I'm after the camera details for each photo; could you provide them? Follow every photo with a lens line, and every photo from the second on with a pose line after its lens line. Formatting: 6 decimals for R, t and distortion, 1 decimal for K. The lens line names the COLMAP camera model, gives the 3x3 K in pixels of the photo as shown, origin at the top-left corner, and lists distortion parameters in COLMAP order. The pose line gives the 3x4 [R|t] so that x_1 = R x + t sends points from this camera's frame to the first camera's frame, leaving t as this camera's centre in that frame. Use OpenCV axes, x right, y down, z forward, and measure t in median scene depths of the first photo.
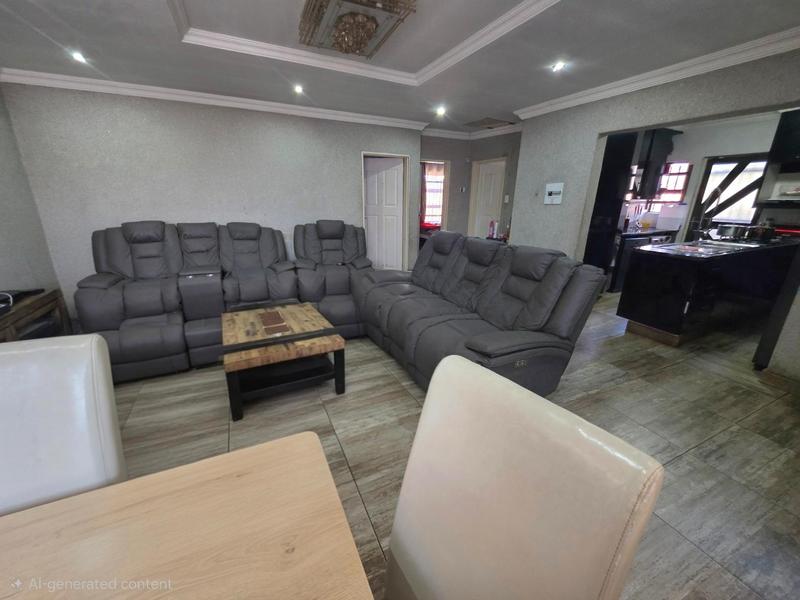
lens RADIAL K [[321.5, 0, 399.3], [0, 321.5, 296.8], [0, 0, 1]] dist [-0.001567, -0.000043]
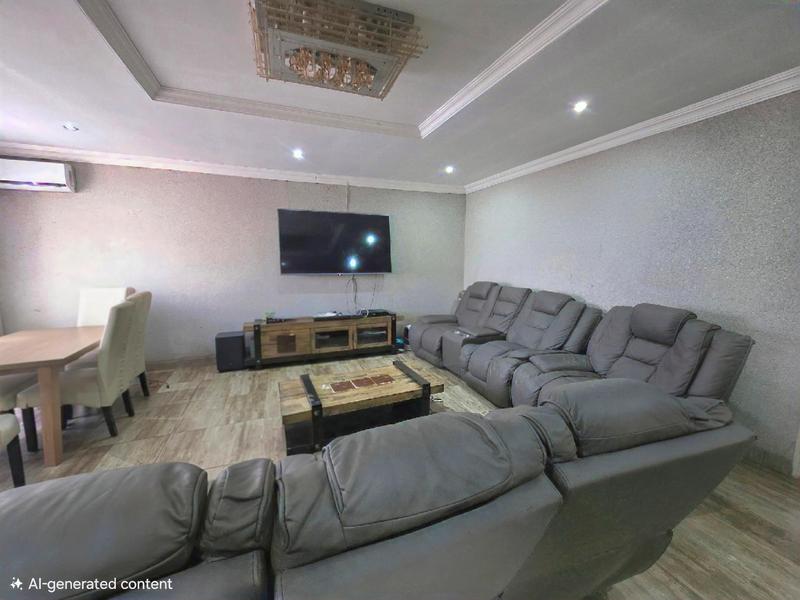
lens RADIAL K [[319.2, 0, 400.0], [0, 319.2, 296.7], [0, 0, 1]] dist [0.001501, 0.000140]
pose [[-0.058581, 0.115511, -0.991577, 0.392772], [-0.297676, 0.946075, 0.127796, -0.237815], [0.952868, 0.302655, -0.021038, 0.742360]]
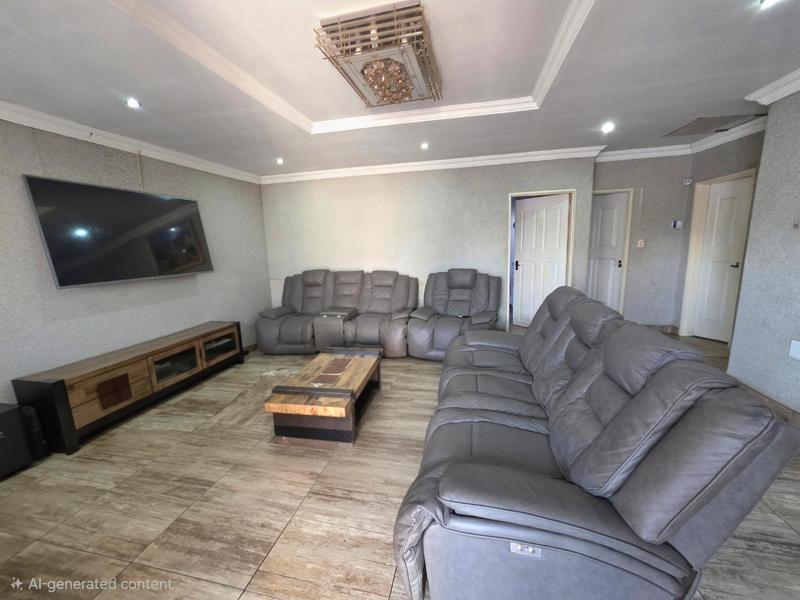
lens RADIAL K [[319.2, 0, 400.0], [0, 319.2, 296.7], [0, 0, 1]] dist [0.001501, 0.000140]
pose [[0.786448, 0.060930, -0.614644, 0.271716], [-0.137255, 0.987481, -0.077730, -0.072631], [0.602213, 0.145494, 0.784965, 0.206618]]
